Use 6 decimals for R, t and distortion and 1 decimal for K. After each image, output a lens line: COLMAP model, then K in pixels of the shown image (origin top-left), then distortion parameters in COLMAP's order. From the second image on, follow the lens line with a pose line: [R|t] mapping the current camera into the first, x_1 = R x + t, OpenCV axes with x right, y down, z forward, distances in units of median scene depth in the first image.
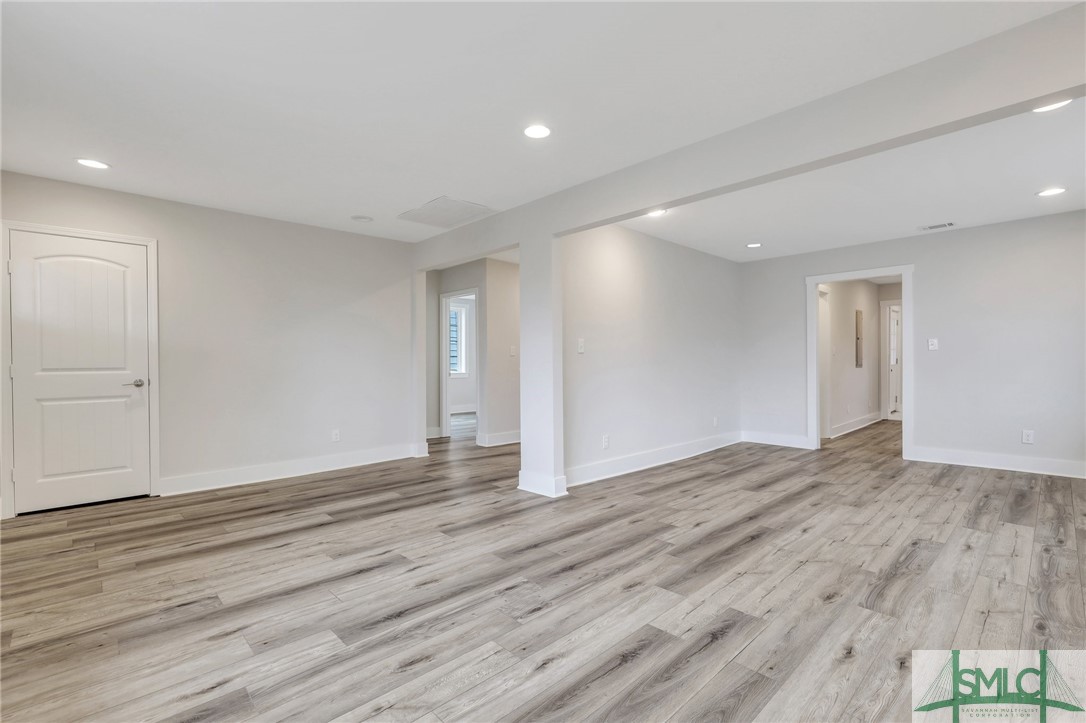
lens RADIAL K [[493.9, 0, 539.4], [0, 493.9, 358.1], [0, 0, 1]] dist [-0.003235, -0.000086]
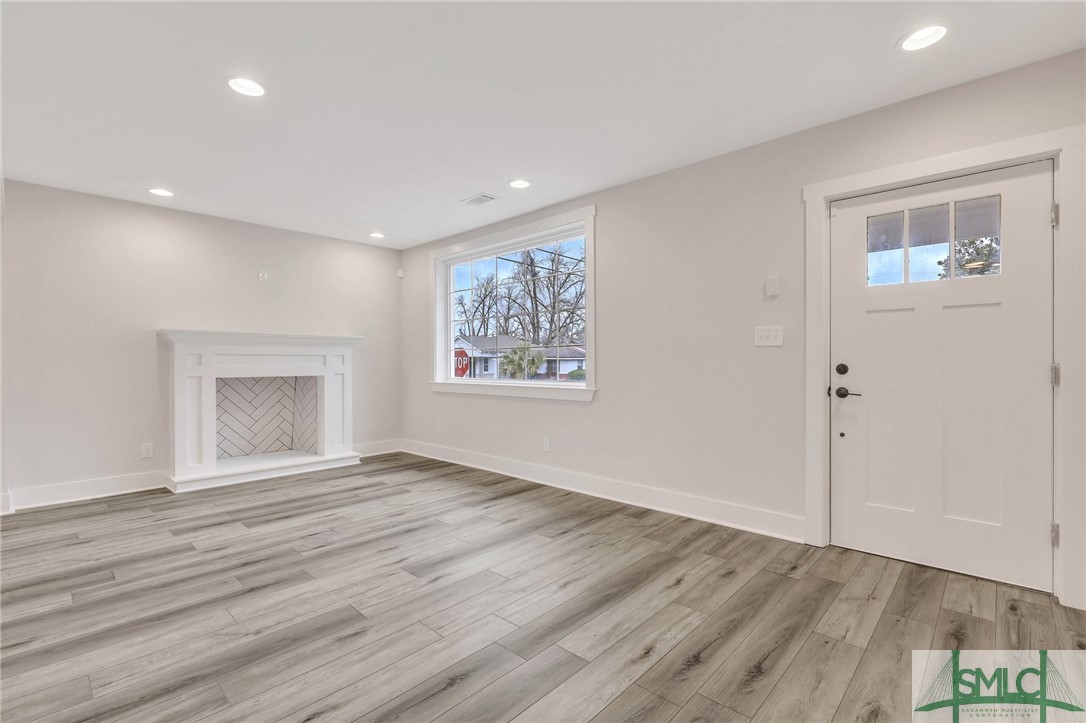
lens RADIAL K [[493.9, 0, 542.7], [0, 493.9, 362.7], [0, 0, 1]] dist [-0.003235, -0.000086]
pose [[-0.998080, 0.008823, -0.061310, -0.486592], [0.009093, 0.999950, -0.004118, 0.015680], [0.061270, -0.004668, -0.998110, 2.034667]]
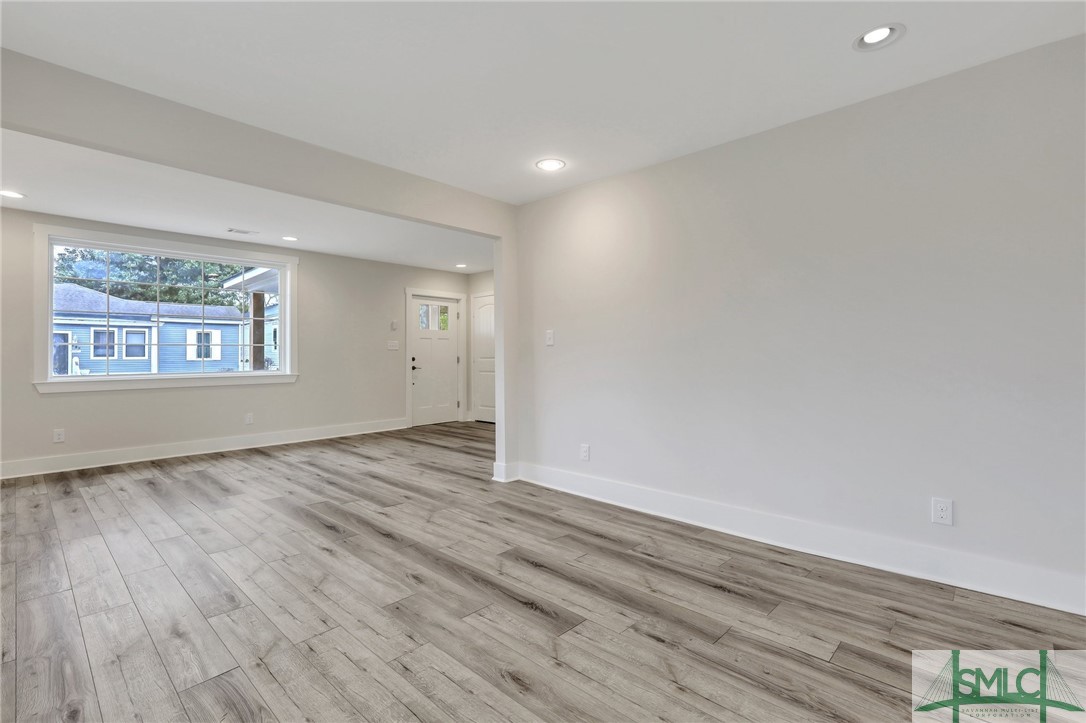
lens RADIAL K [[493.9, 0, 537.4], [0, 493.9, 358.7], [0, 0, 1]] dist [-0.003235, -0.000086]
pose [[0.052026, 0.009285, -0.998603, 1.683911], [0.012240, 0.999876, 0.009935, 0.009553], [0.998571, -0.012739, 0.051906, 1.571365]]
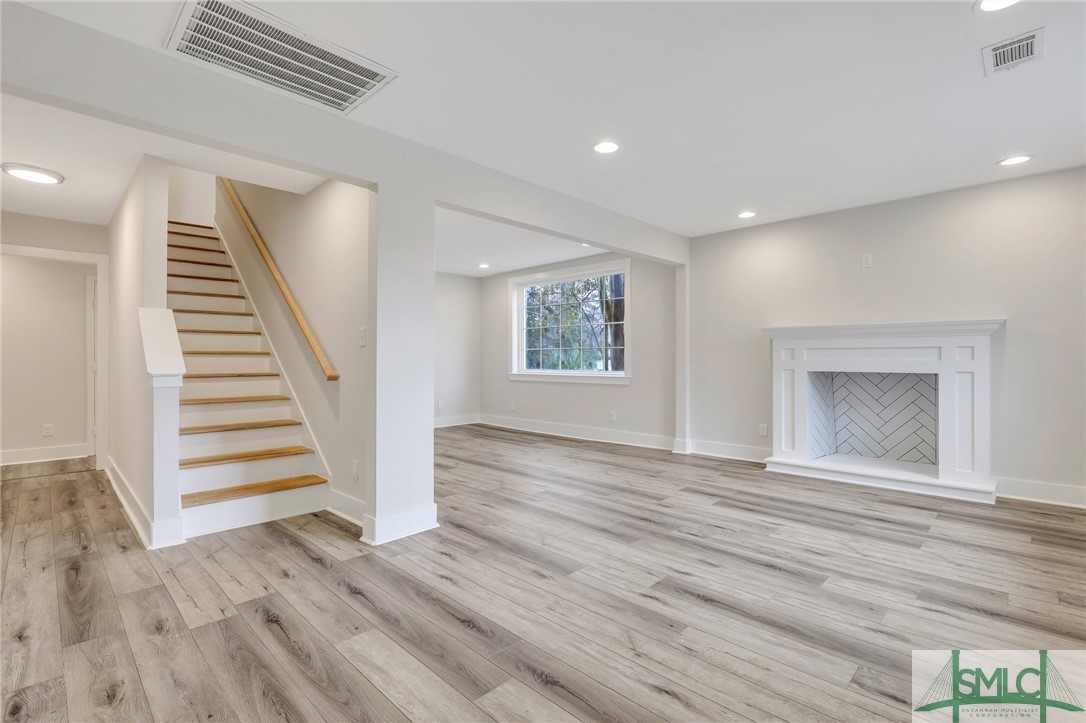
lens RADIAL K [[493.9, 0, 541.0], [0, 493.9, 364.6], [0, 0, 1]] dist [-0.003235, -0.000086]
pose [[-0.039955, -0.010801, 0.999143, -1.186227], [-0.003948, 0.999935, 0.010651, 0.010615], [-0.999194, -0.003519, -0.039995, 1.301624]]
